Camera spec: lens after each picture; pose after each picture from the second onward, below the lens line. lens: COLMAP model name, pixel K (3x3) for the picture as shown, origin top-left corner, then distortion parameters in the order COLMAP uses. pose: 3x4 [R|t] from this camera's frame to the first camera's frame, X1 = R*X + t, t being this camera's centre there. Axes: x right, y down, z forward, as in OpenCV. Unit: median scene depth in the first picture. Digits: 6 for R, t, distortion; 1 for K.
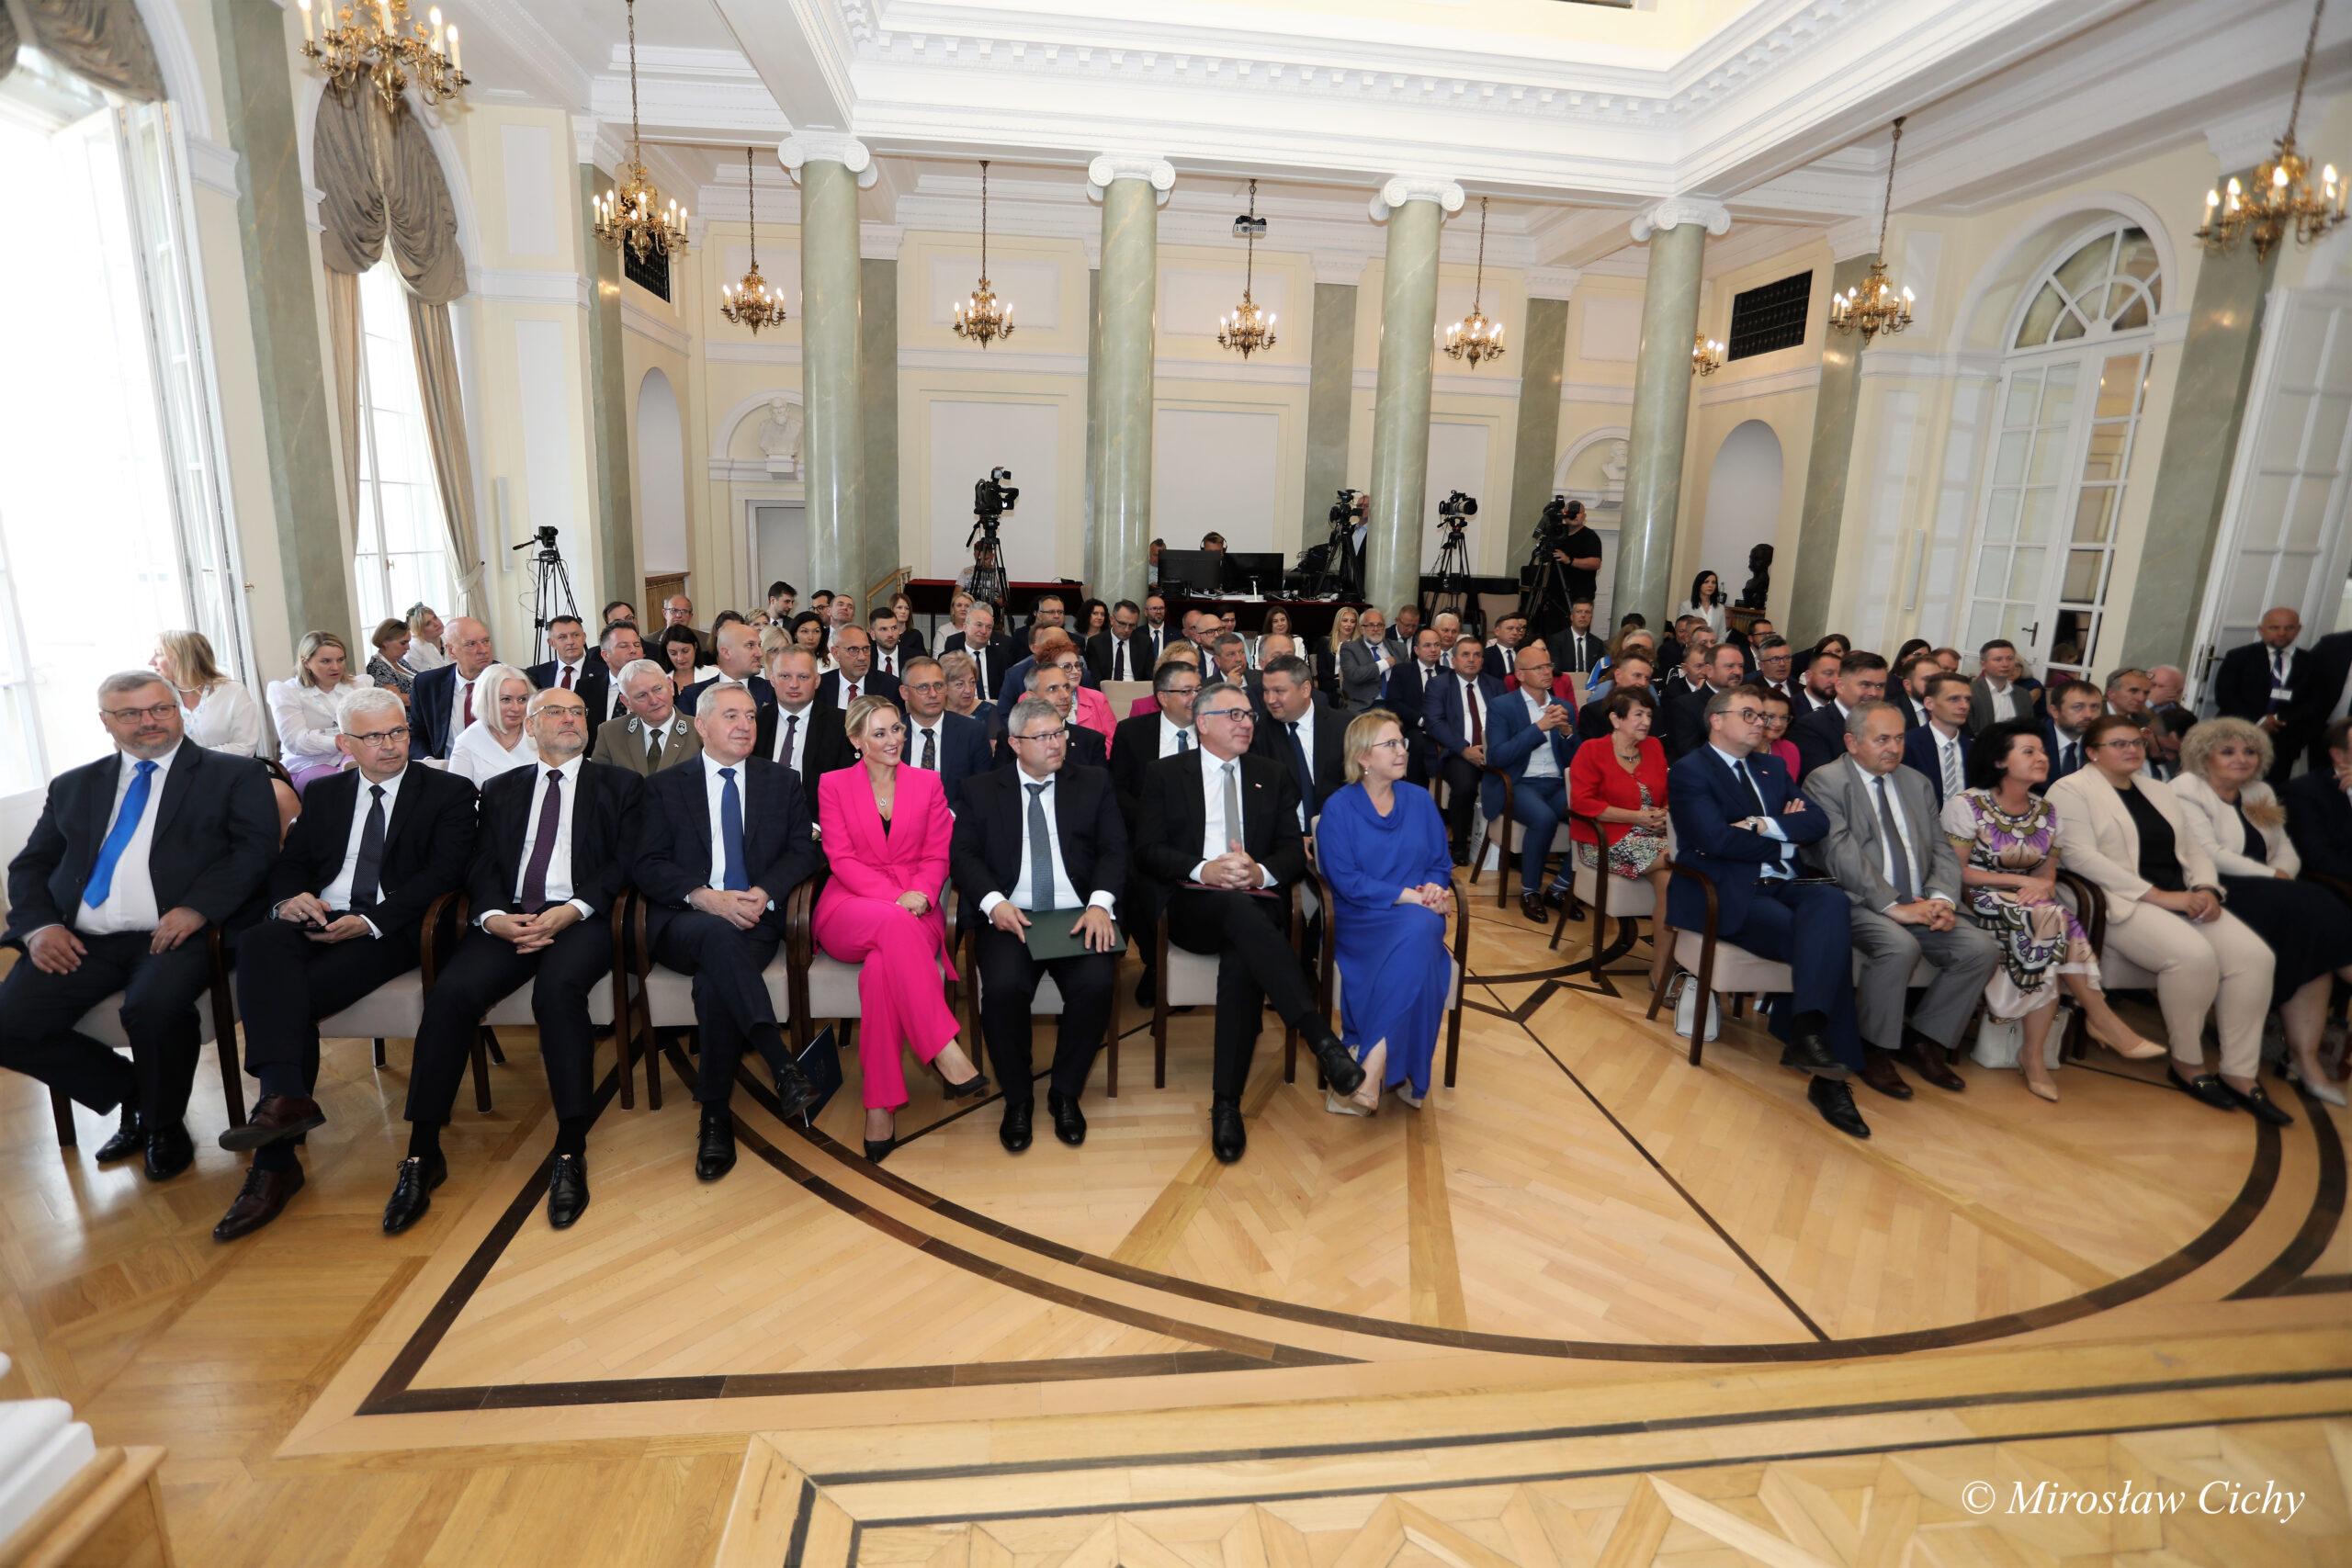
lens RADIAL K [[1152.0, 0, 1176.0], [0, 1152.0, 784.0], [0, 0, 1]] dist [-0.076056, 0.038760]
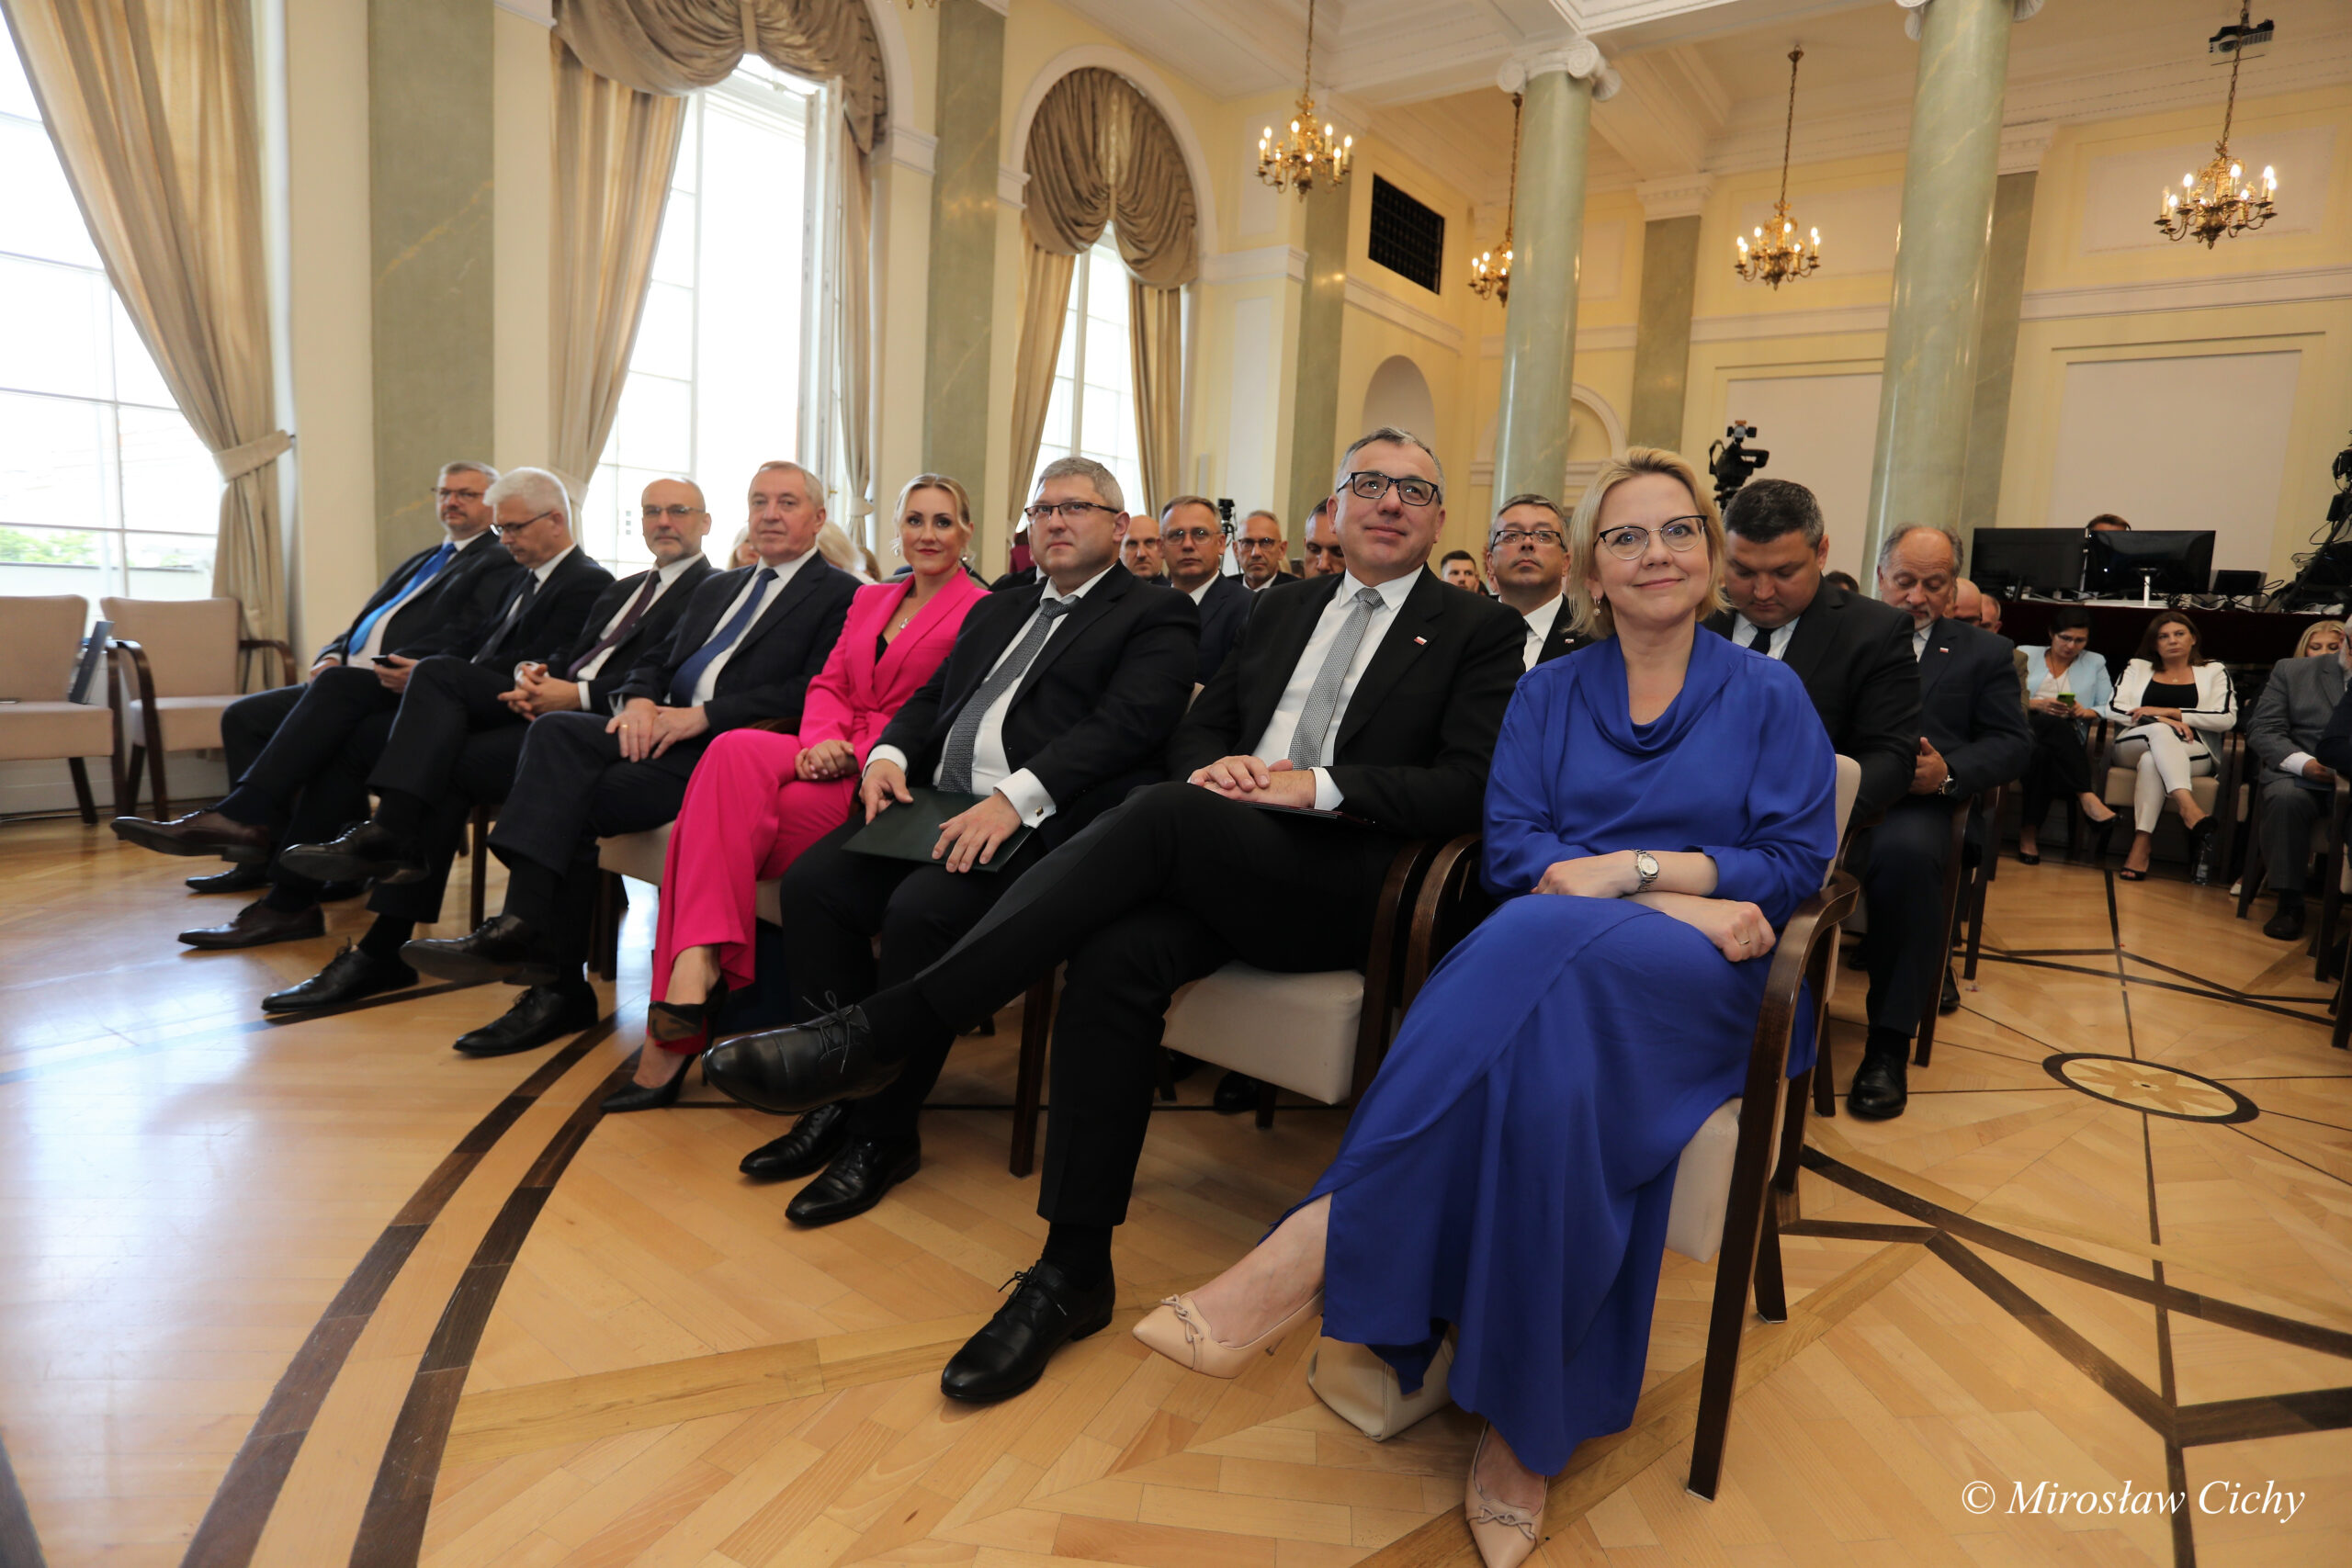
lens RADIAL K [[1186.0, 0, 1229.1], [0, 1186.0, 749.1], [0, 0, 1]] dist [-0.044787, 0.018518]
pose [[0.727903, 0.097089, -0.678772, 0.173367], [-0.178811, 0.982550, -0.051214, 0.040044], [0.661955, 0.158651, 0.732561, 0.288934]]
